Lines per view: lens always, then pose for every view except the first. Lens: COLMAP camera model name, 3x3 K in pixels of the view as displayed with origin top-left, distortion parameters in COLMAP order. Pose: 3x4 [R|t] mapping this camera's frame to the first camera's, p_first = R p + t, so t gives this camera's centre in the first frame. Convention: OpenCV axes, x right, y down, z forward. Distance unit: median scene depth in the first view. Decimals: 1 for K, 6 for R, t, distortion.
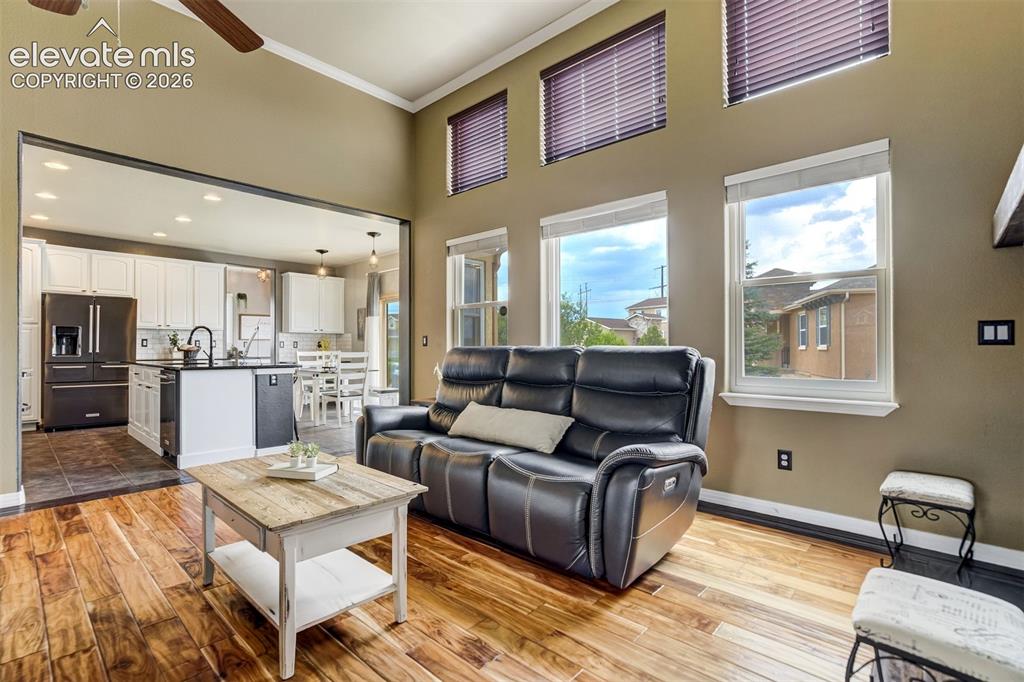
lens RADIAL K [[483.7, 0, 510.6], [0, 483.7, 345.6], [0, 0, 1]] dist [-0.011989, 0.005335]
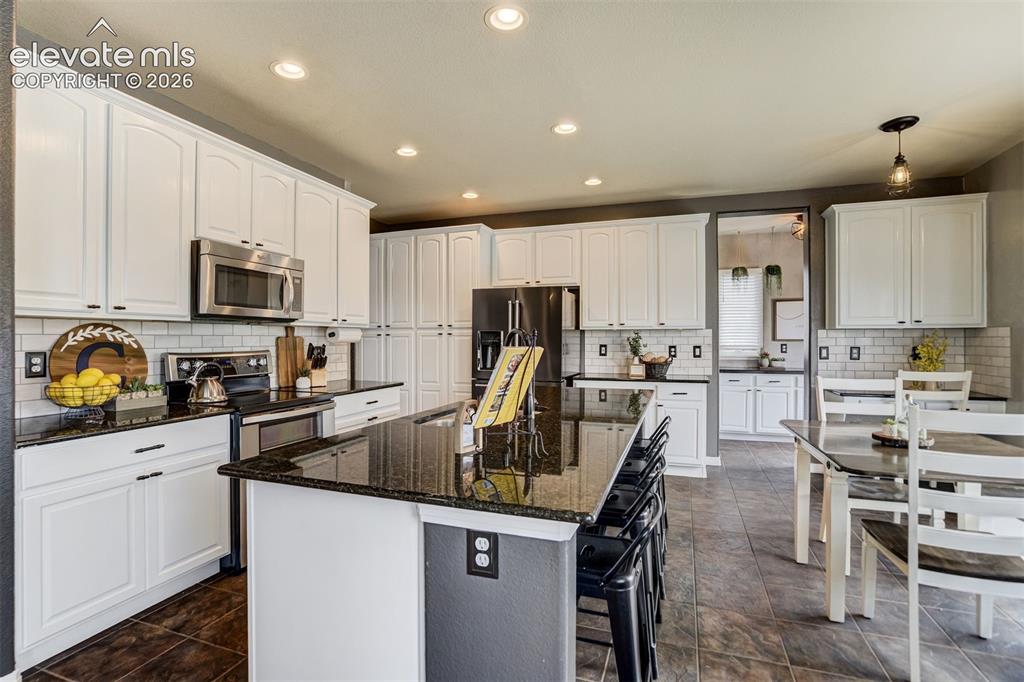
lens RADIAL K [[483.7, 0, 509.9], [0, 483.7, 339.1], [0, 0, 1]] dist [-0.011989, 0.005335]
pose [[0.402432, 0.000481, -0.915450, -0.146794], [0.005445, 0.999981, 0.002919, -0.020808], [0.915434, -0.006159, 0.402422, 0.509399]]
